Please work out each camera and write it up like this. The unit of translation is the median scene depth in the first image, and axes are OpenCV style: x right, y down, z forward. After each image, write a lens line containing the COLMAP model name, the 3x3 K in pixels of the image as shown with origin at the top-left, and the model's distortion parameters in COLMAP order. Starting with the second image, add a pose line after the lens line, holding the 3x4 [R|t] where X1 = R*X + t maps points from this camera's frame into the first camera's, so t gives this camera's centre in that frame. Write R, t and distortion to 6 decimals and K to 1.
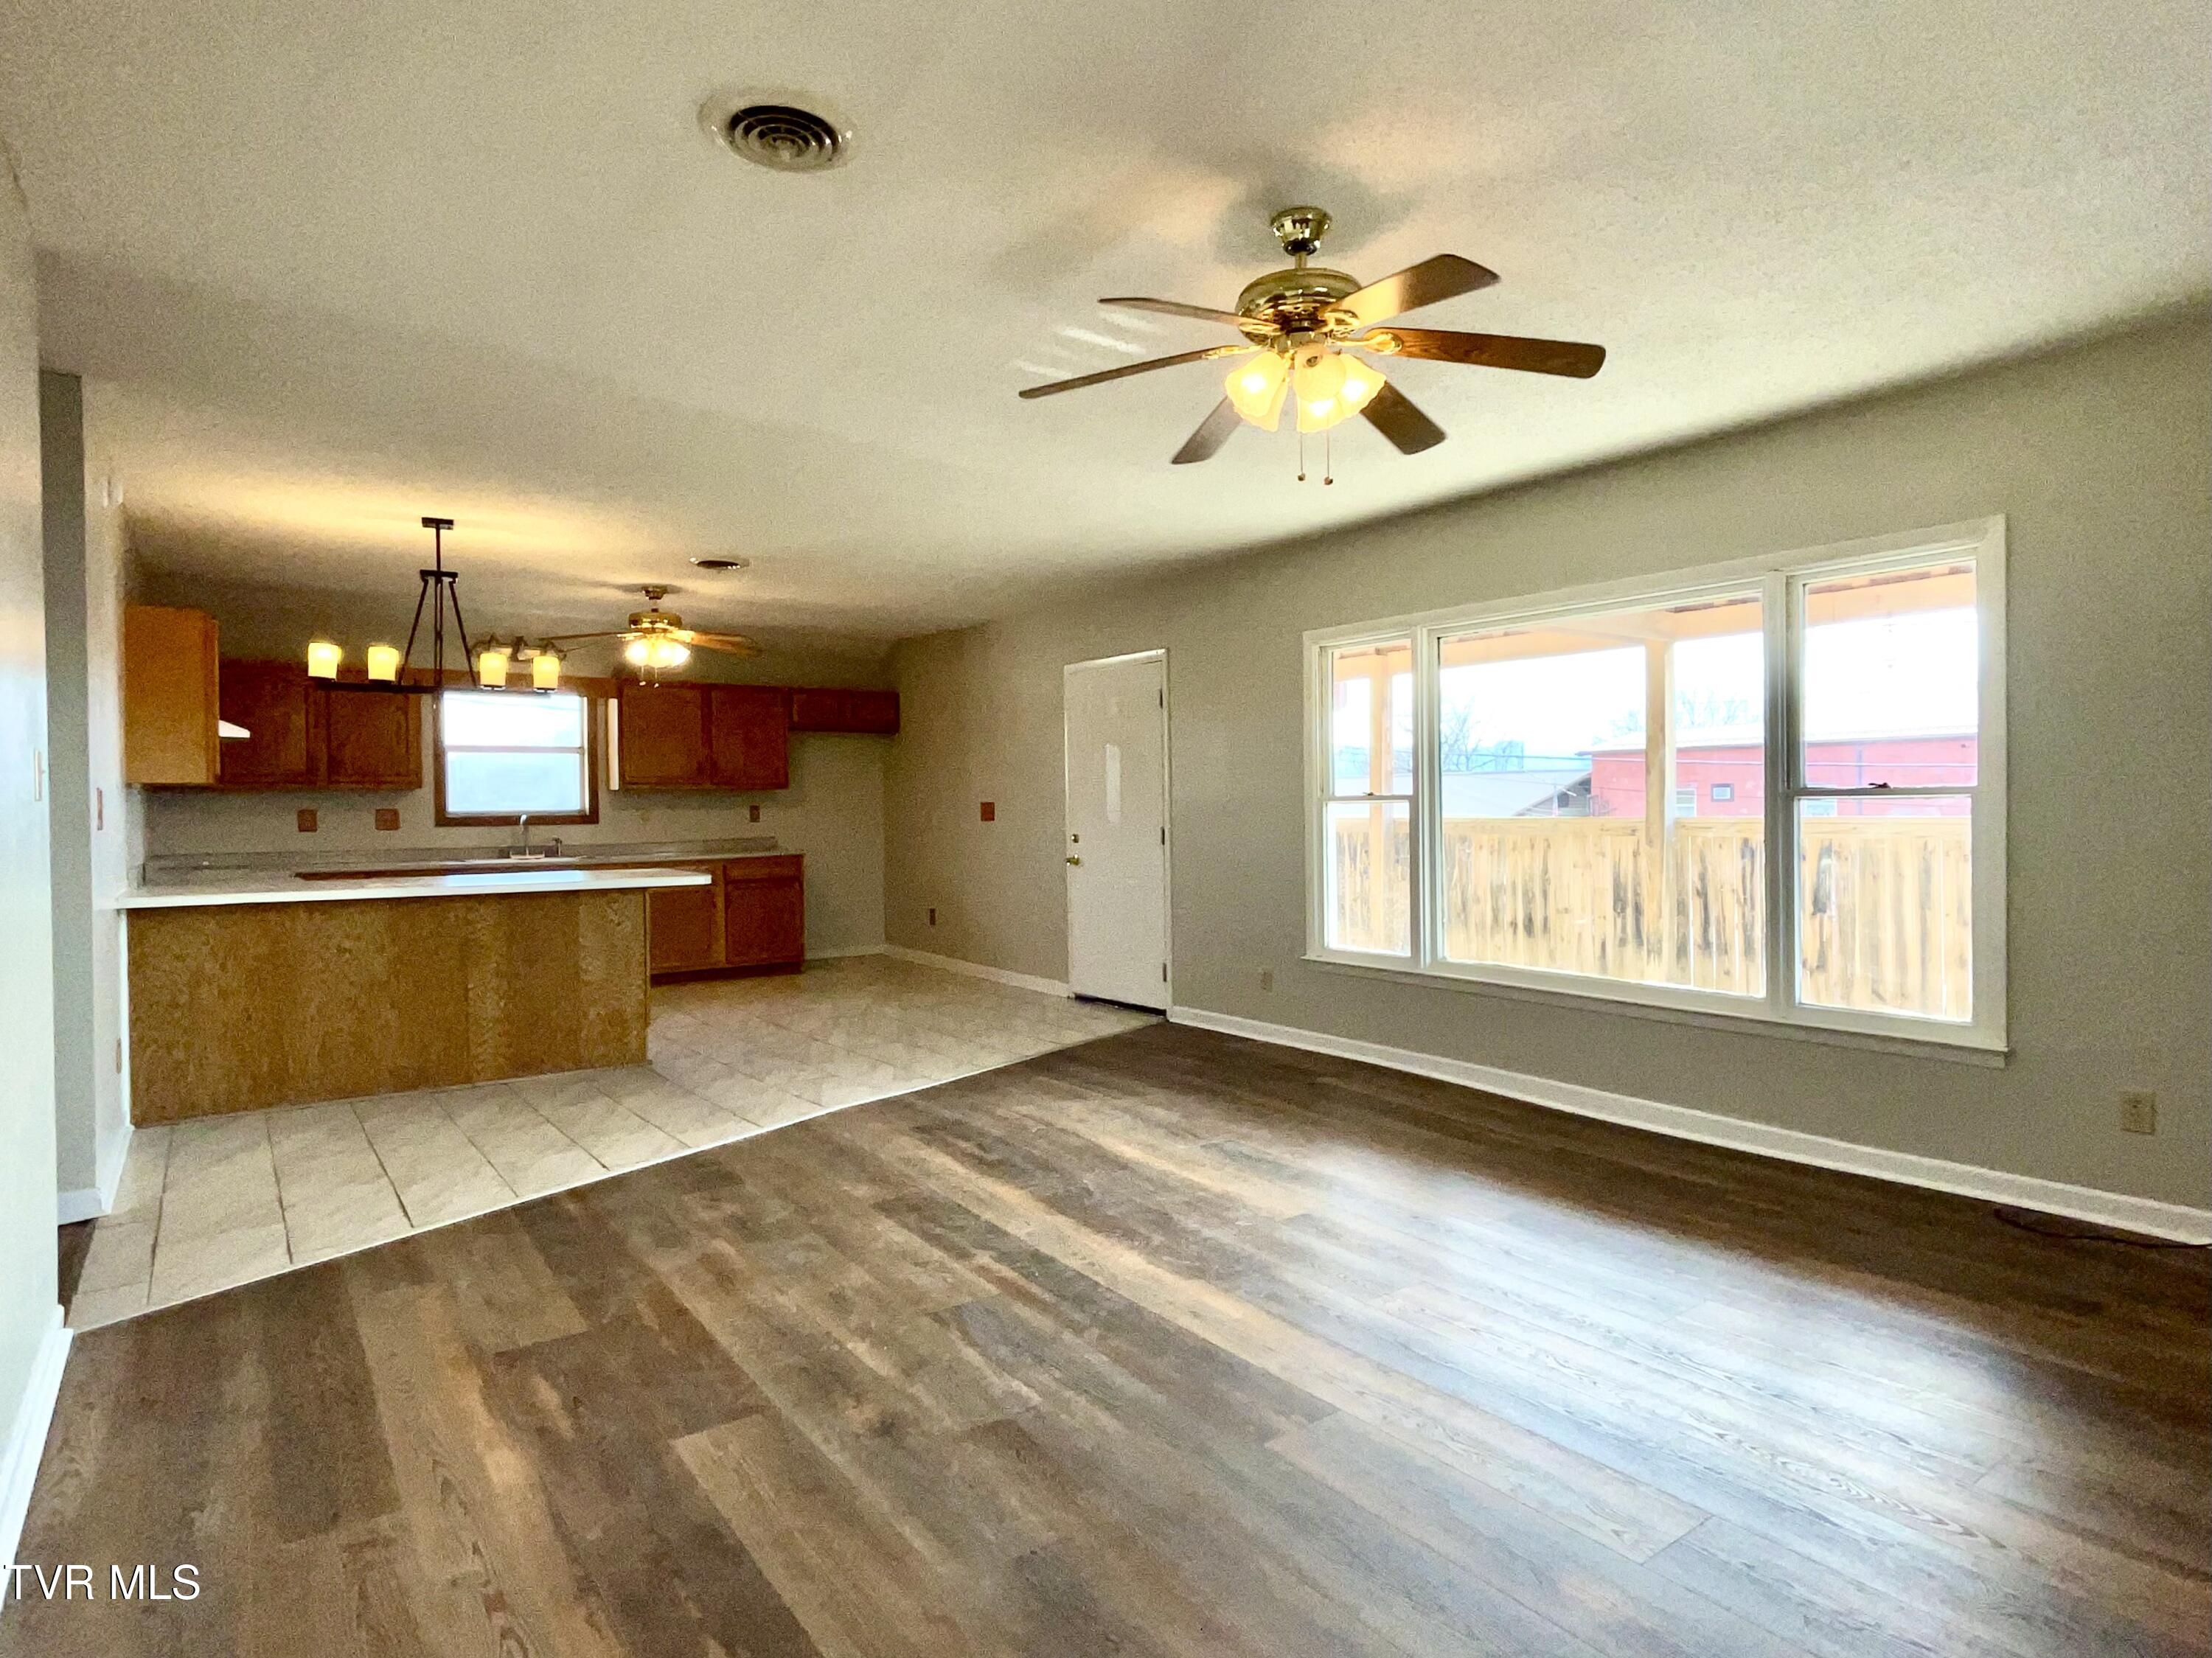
lens RADIAL K [[1229.3, 0, 1132.7], [0, 1229.3, 824.7], [0, 0, 1]] dist [0.001219, -0.000134]
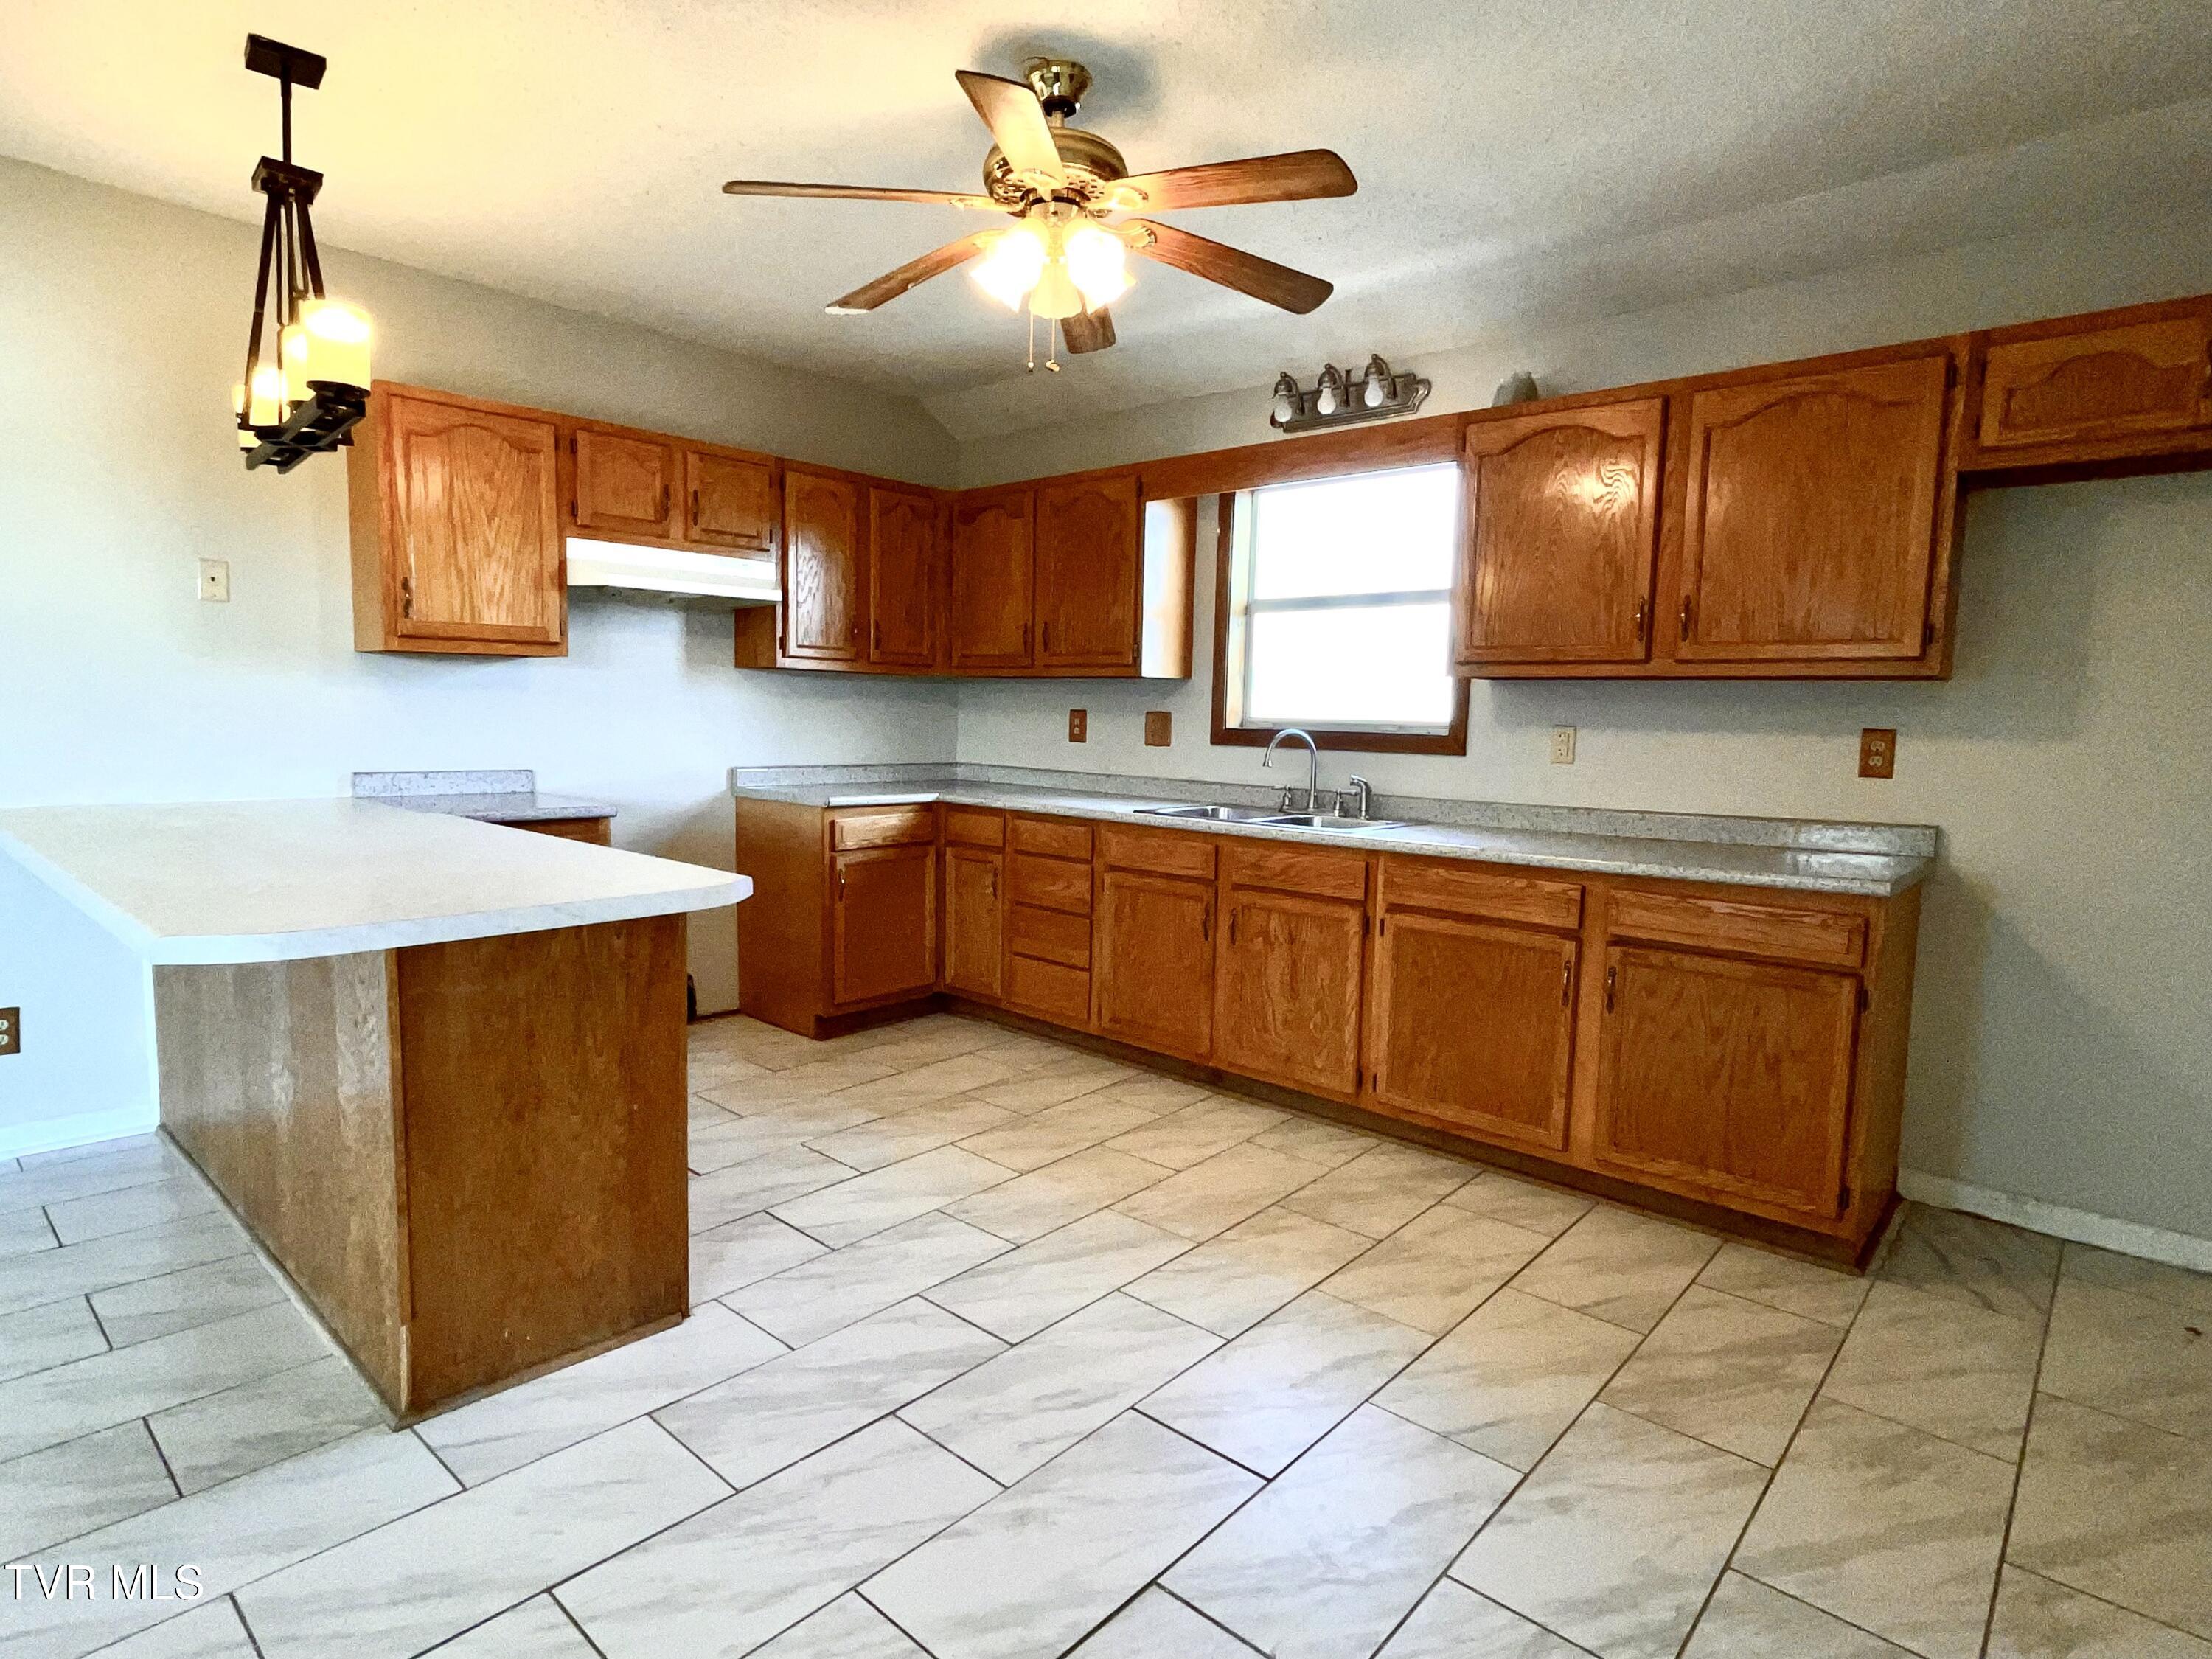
lens RADIAL K [[1207.2, 0, 1130.1], [0, 1207.2, 799.1], [0, 0, 1]] dist [0.058309, -0.000344]
pose [[0.190595, 0.091686, -0.977378, -0.037350], [-0.039799, 0.995532, 0.085628, -0.042011], [0.980862, 0.022578, 0.193392, 1.802366]]
